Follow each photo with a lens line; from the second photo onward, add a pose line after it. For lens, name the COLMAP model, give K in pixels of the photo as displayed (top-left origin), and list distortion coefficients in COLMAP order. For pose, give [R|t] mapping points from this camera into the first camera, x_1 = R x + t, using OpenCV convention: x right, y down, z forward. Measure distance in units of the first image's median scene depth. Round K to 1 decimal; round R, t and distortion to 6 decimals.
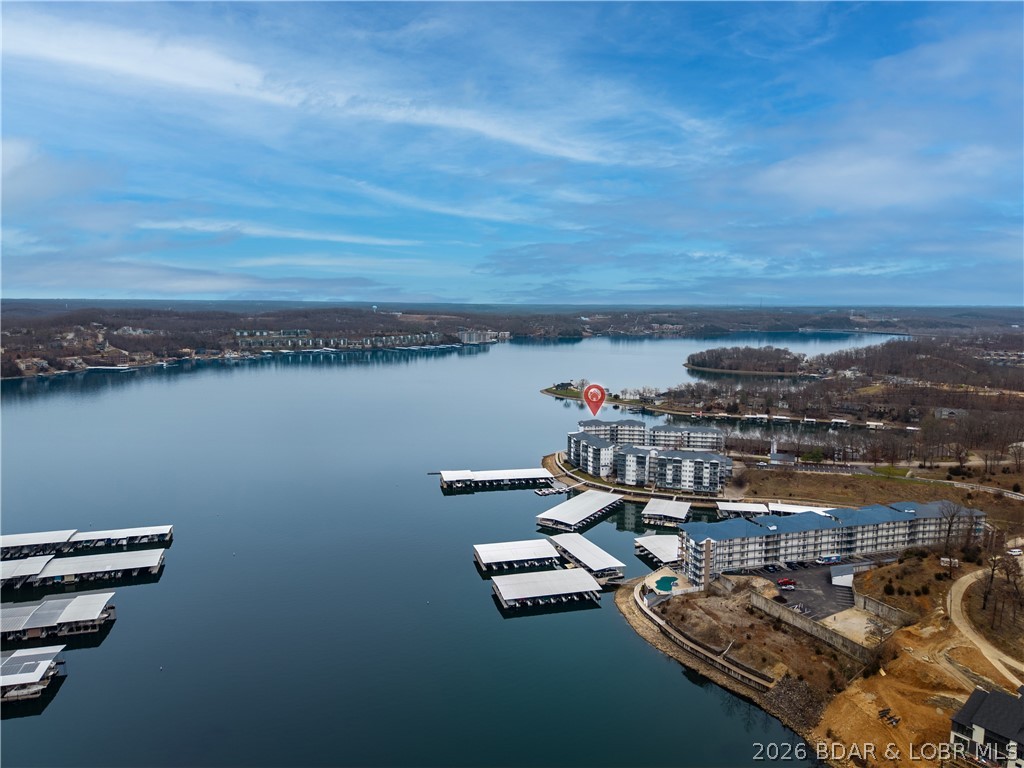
lens RADIAL K [[703.3, 0, 512.0], [0, 703.3, 384.0], [0, 0, 1]] dist [0.069758, 0.000115]
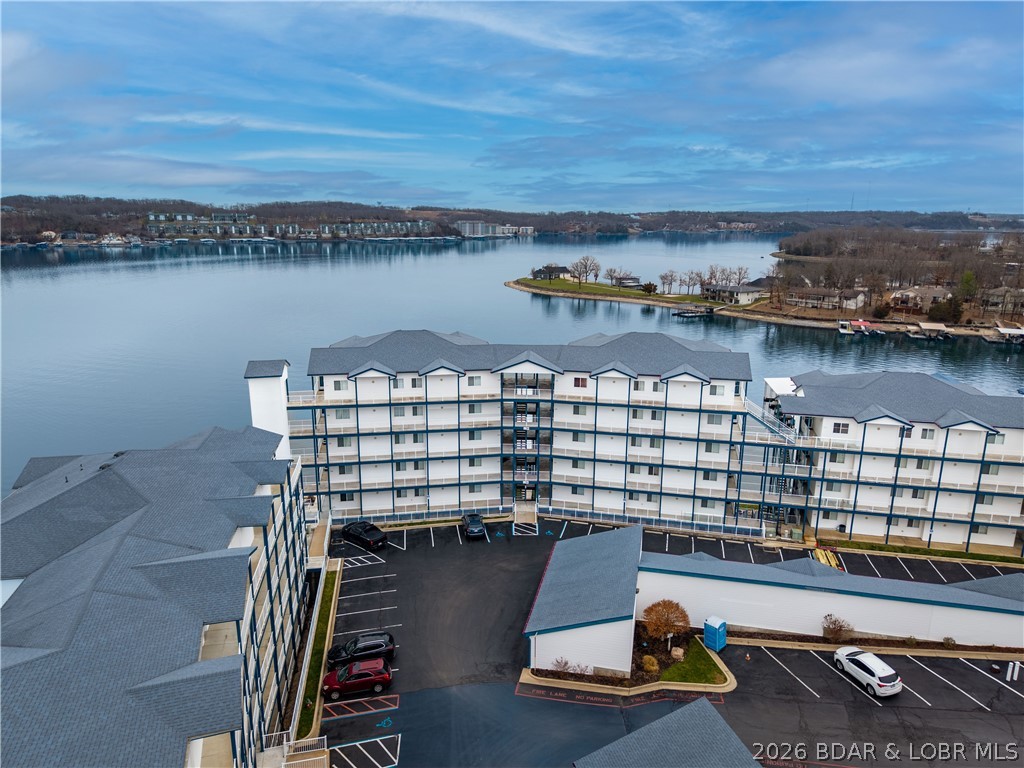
lens RADIAL K [[686.4, 0, 512.8], [0, 686.4, 382.1], [0, 0, 1]] dist [0.008662, -0.001302]
pose [[0.996519, 0.017102, -0.081594, 0.060523], [-0.007739, 0.993484, 0.113713, 0.017817], [0.083007, -0.112685, 0.990157, 0.339273]]
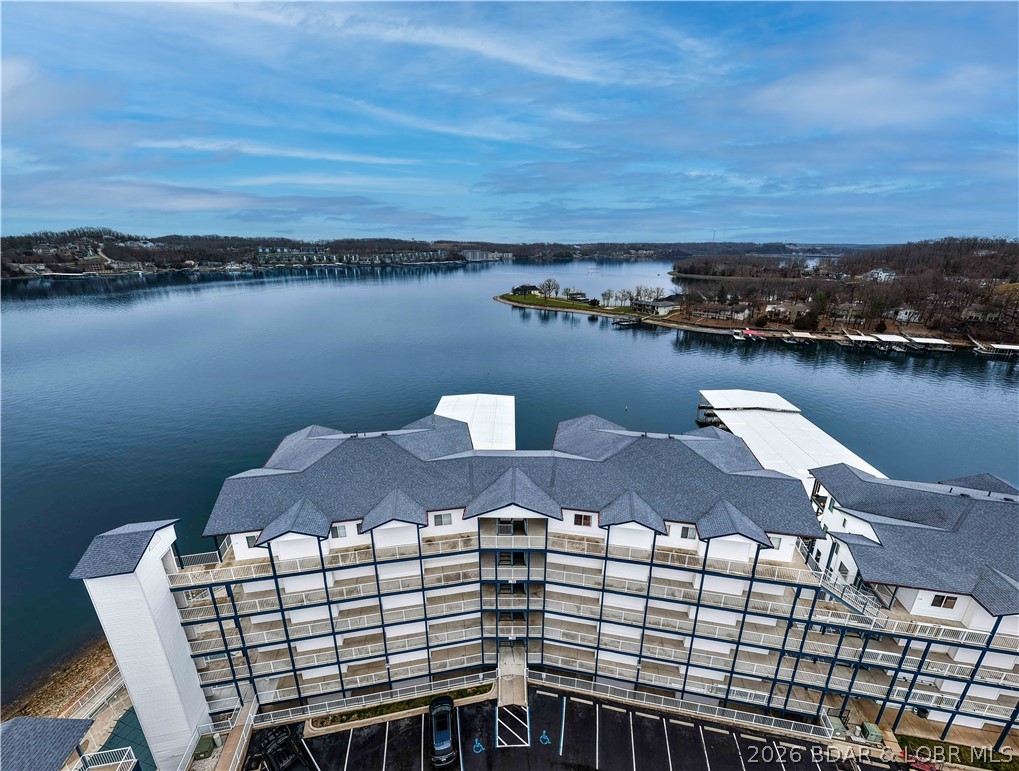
lens RADIAL K [[424.1, 0, 510.1], [0, 424.1, 380.1], [0, 0, 1]] dist [0.003200, -0.000475]
pose [[0.998220, 0.010442, -0.058724, 0.058421], [0.000415, 0.983316, 0.181903, 0.010704], [0.059644, -0.181603, 0.981561, 0.370111]]
